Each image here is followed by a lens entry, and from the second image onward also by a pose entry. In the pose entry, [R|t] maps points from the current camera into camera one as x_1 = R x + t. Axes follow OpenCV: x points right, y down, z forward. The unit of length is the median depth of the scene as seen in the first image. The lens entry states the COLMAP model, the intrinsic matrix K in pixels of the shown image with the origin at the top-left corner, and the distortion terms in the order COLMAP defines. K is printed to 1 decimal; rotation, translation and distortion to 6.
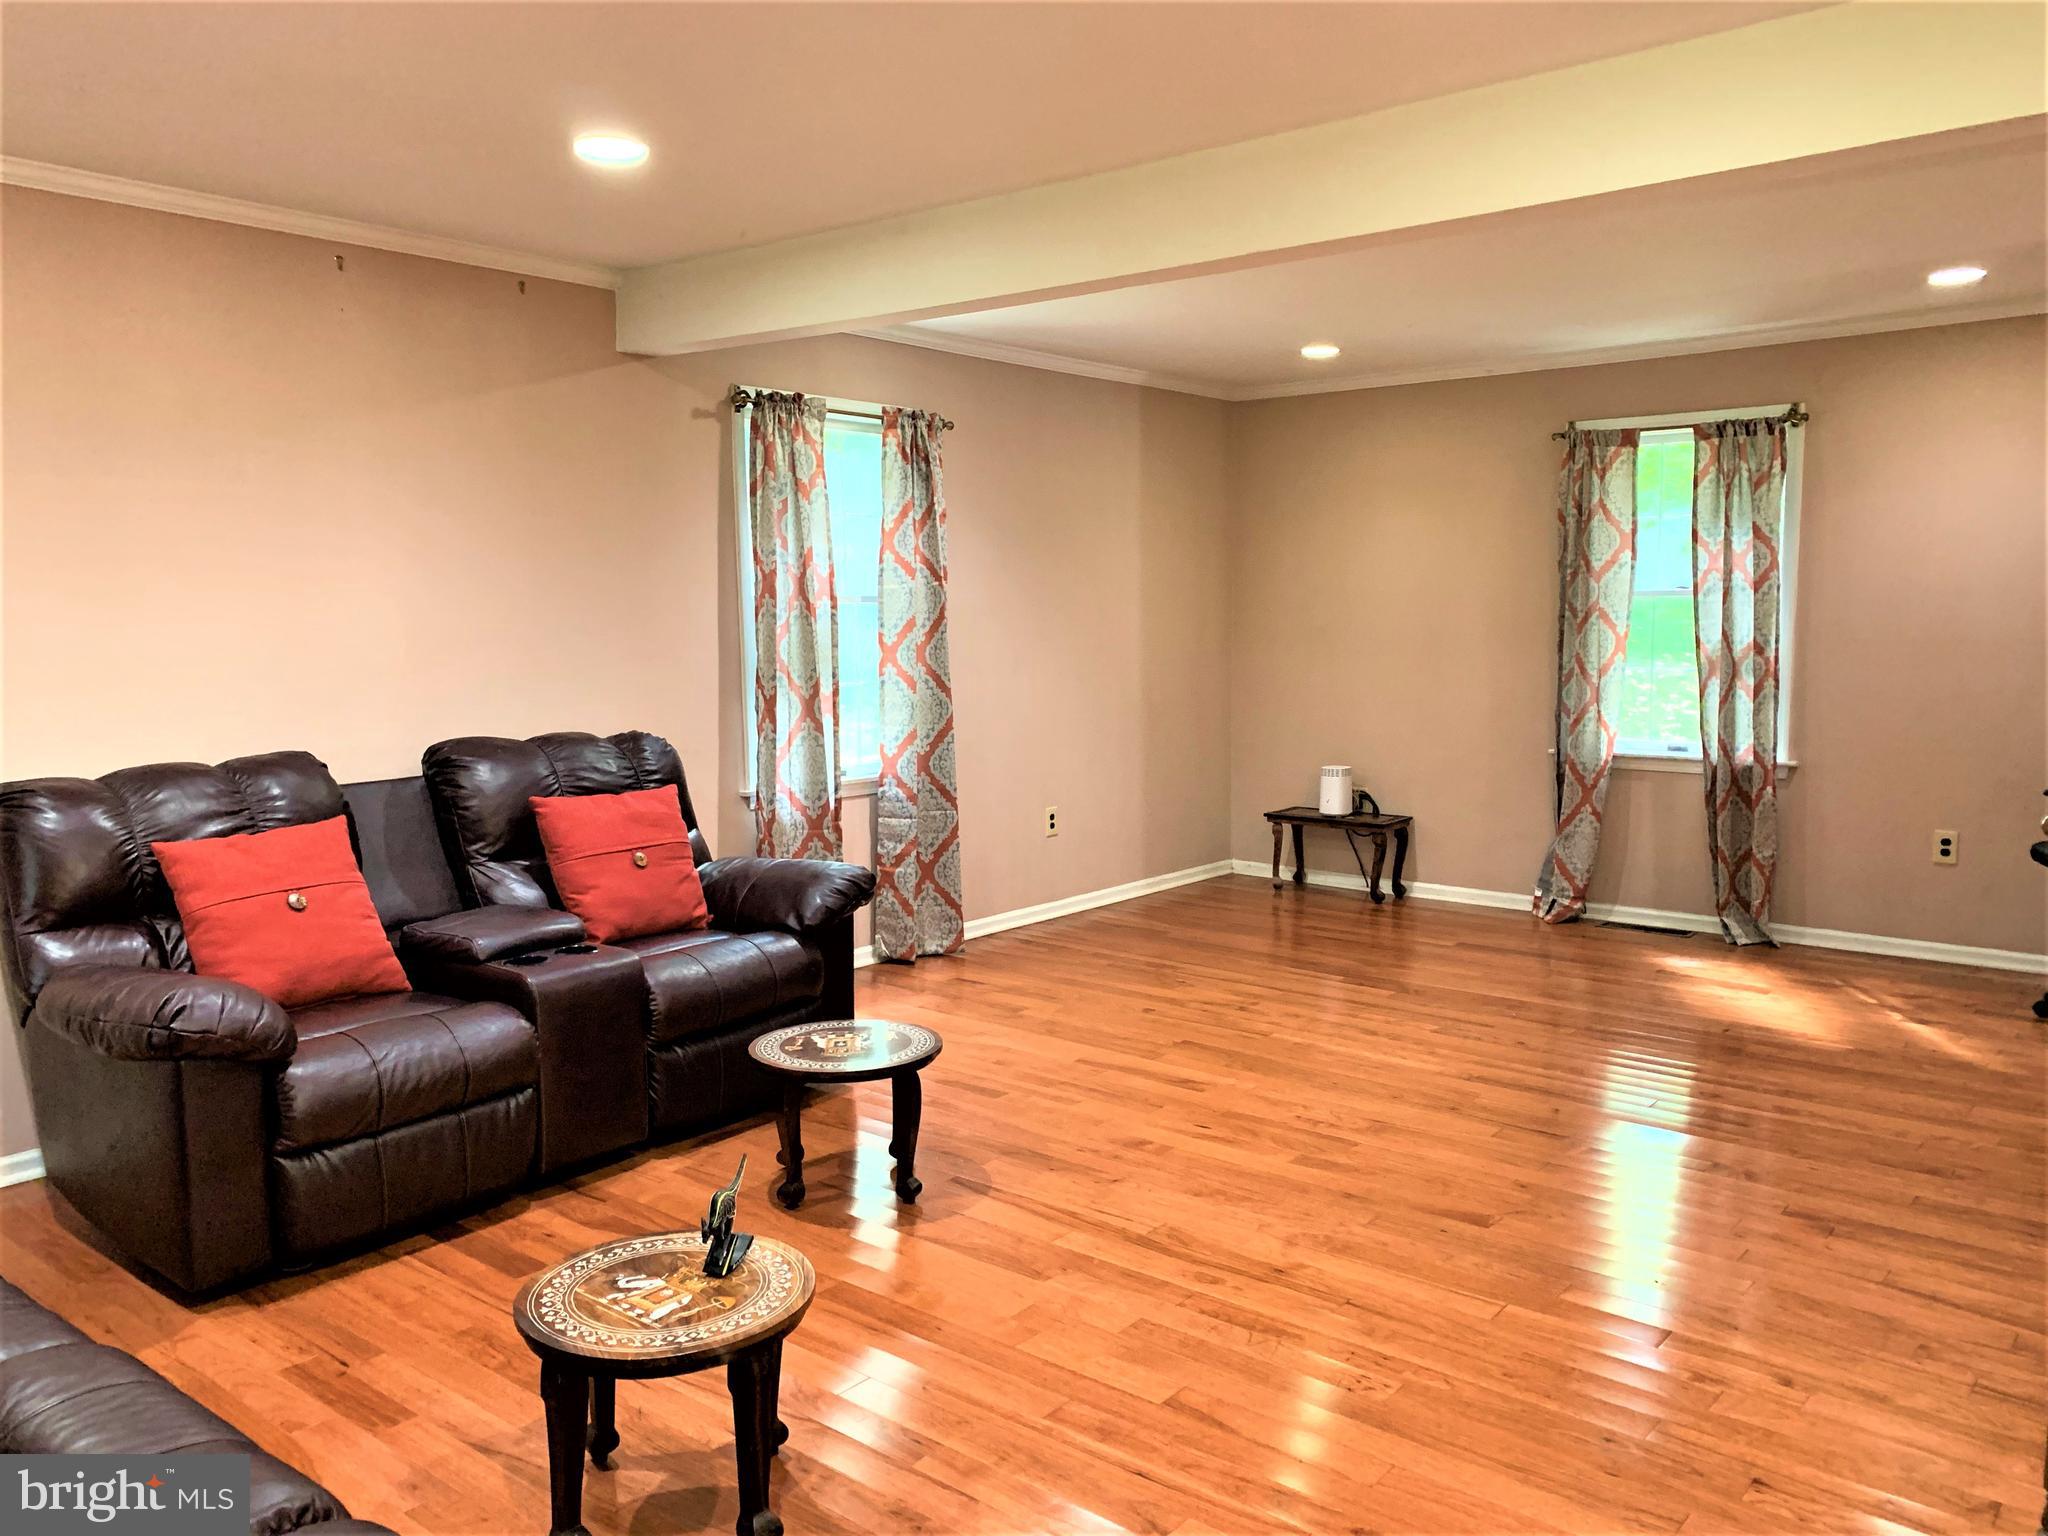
lens RADIAL K [[1561.7, 0, 1034.5], [0, 1561.7, 766.4], [0, 0, 1]] dist [0.054291, -0.056144]
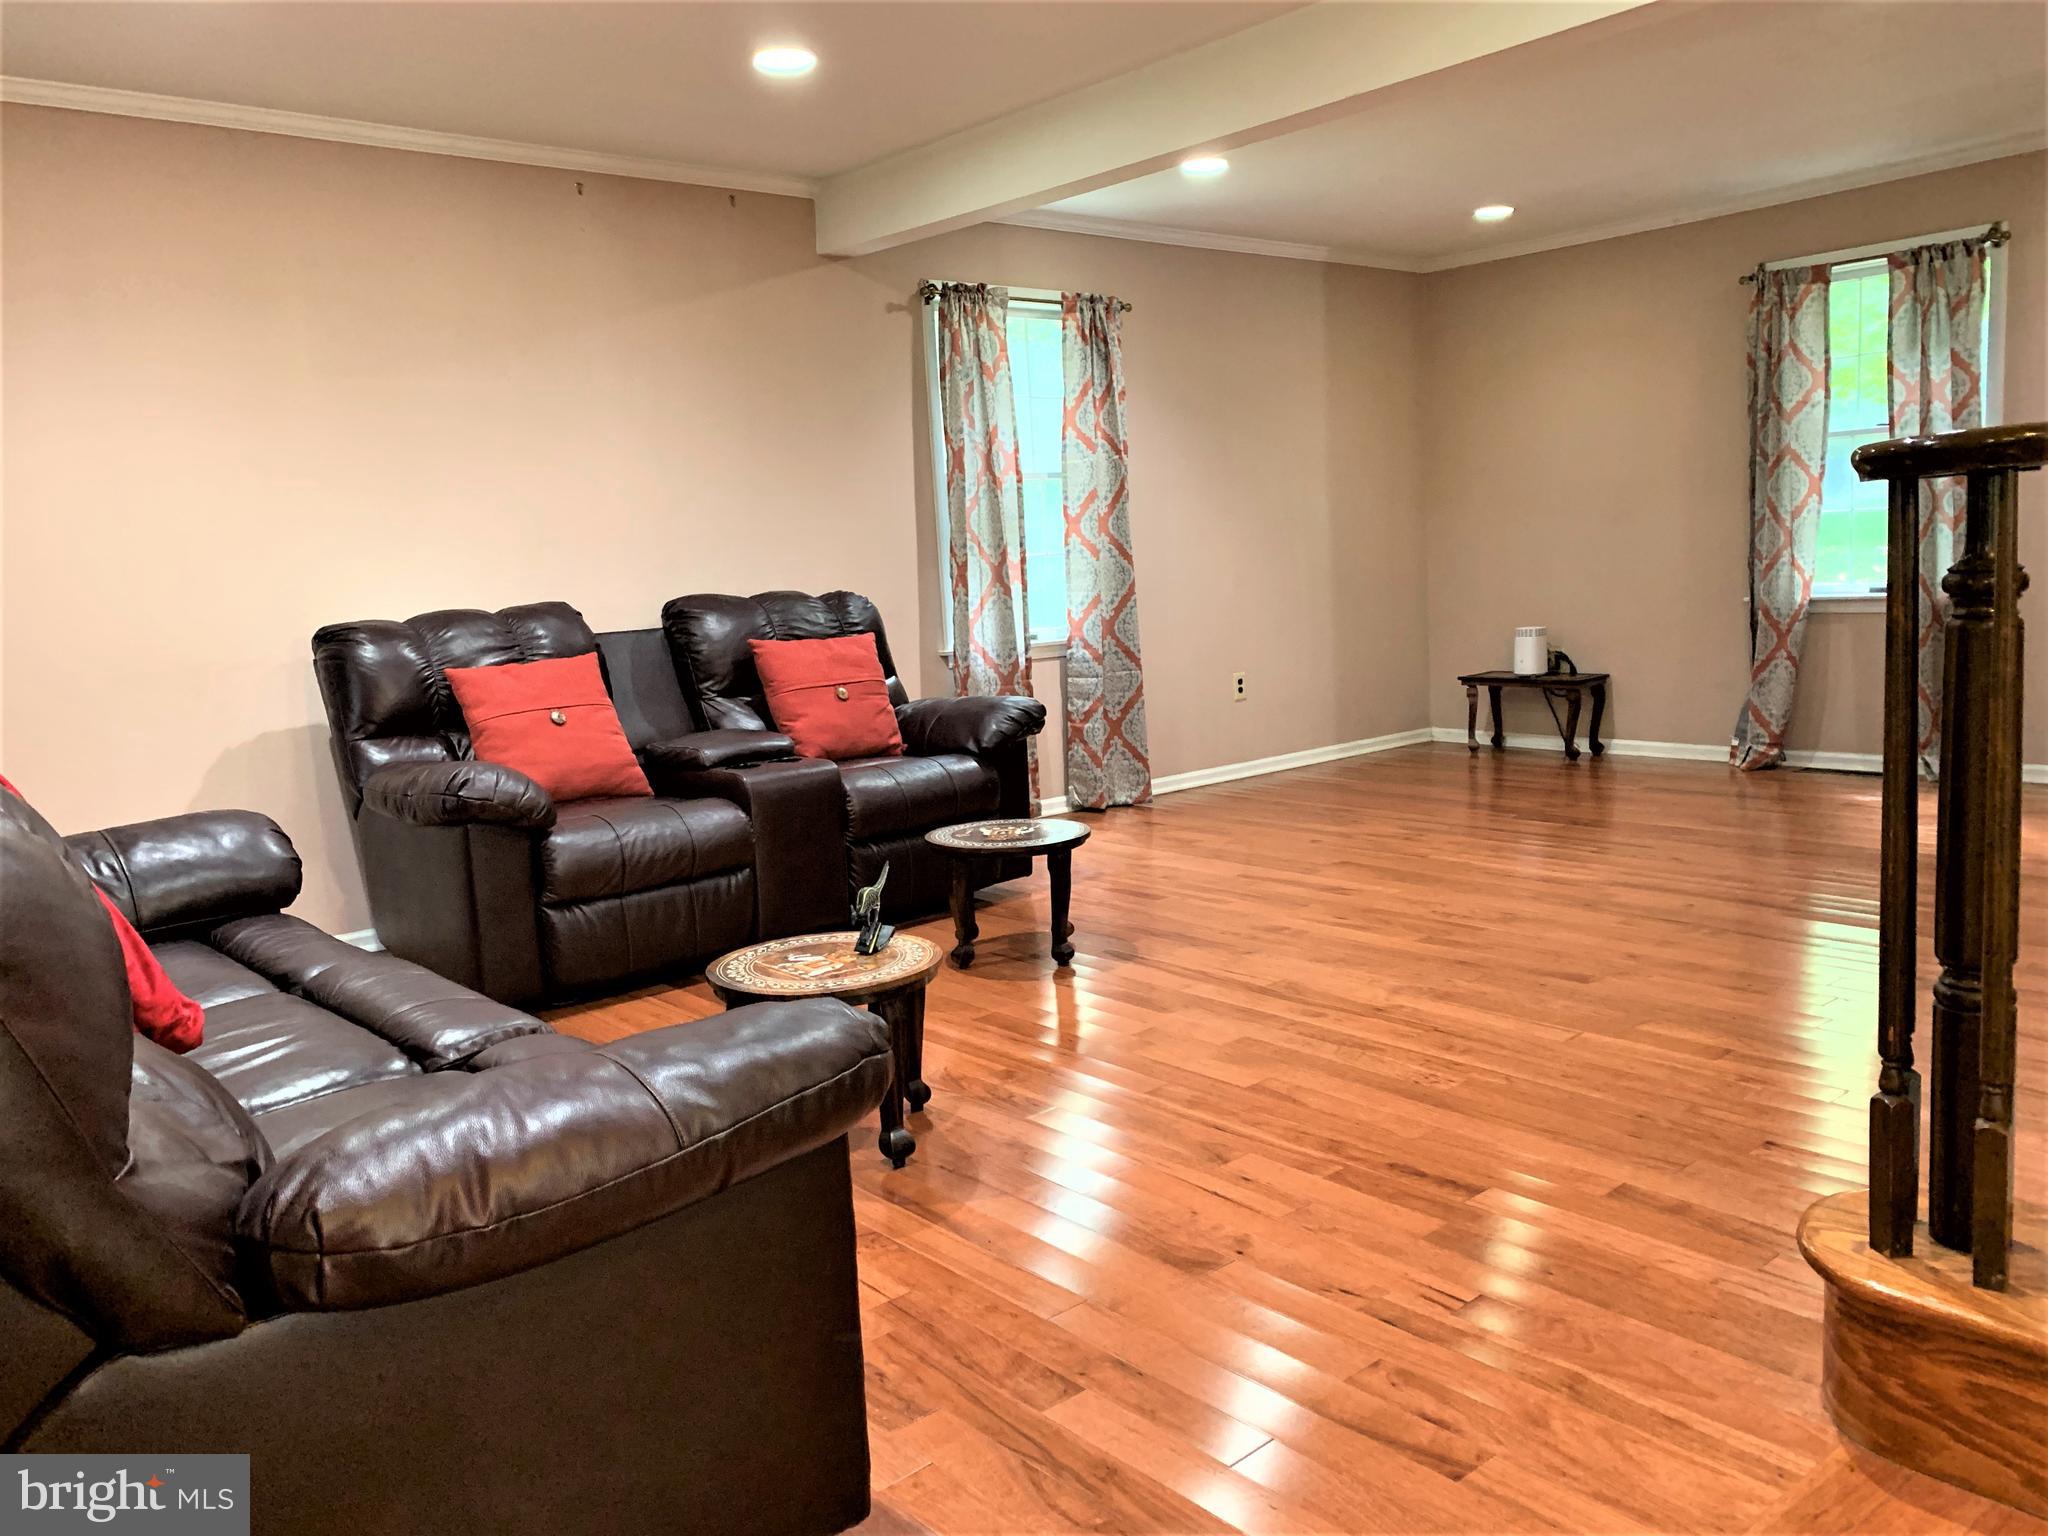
lens RADIAL K [[1561.7, 0, 1024.7], [0, 1561.7, 755.2], [0, 0, 1]] dist [0.054291, -0.056144]
pose [[0.984589, -0.020824, -0.173643, 0.078592], [0.026320, 0.999221, 0.029408, 0.075091], [0.172895, -0.033525, 0.984370, -0.104908]]
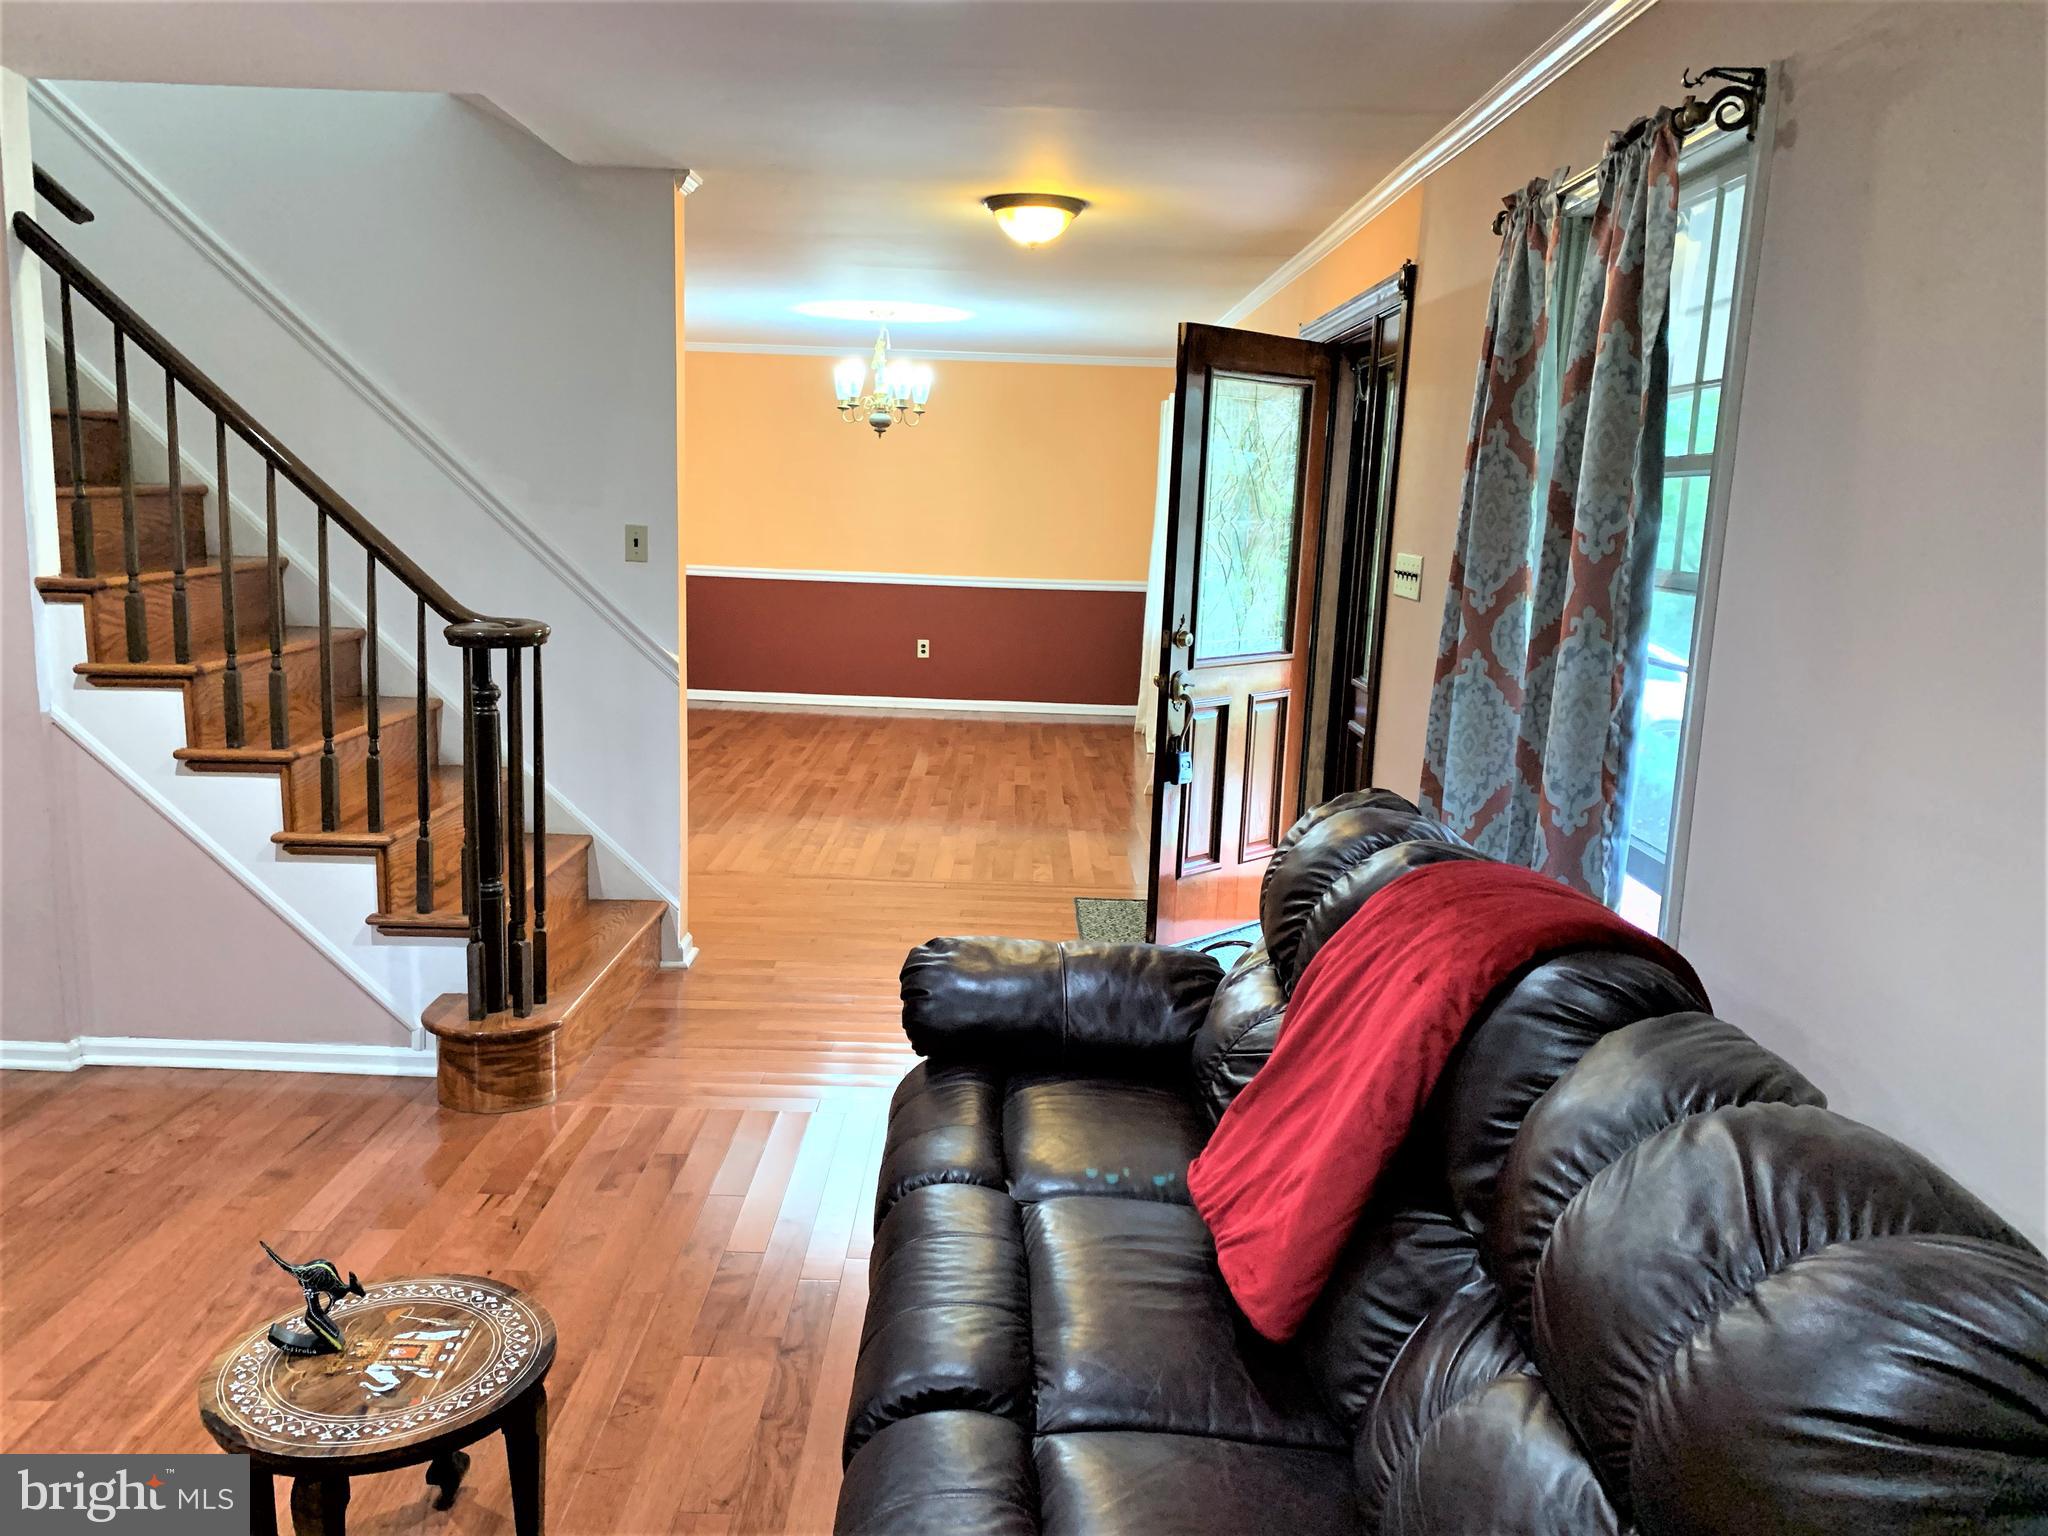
lens RADIAL K [[1561.7, 0, 991.1], [0, 1561.7, 774.4], [0, 0, 1]] dist [0.054291, -0.056144]
pose [[-0.624740, -0.148754, 0.766532, -0.600278], [0.056816, 0.970423, 0.234628, -0.099958], [-0.778763, 0.190133, -0.597811, 0.665398]]
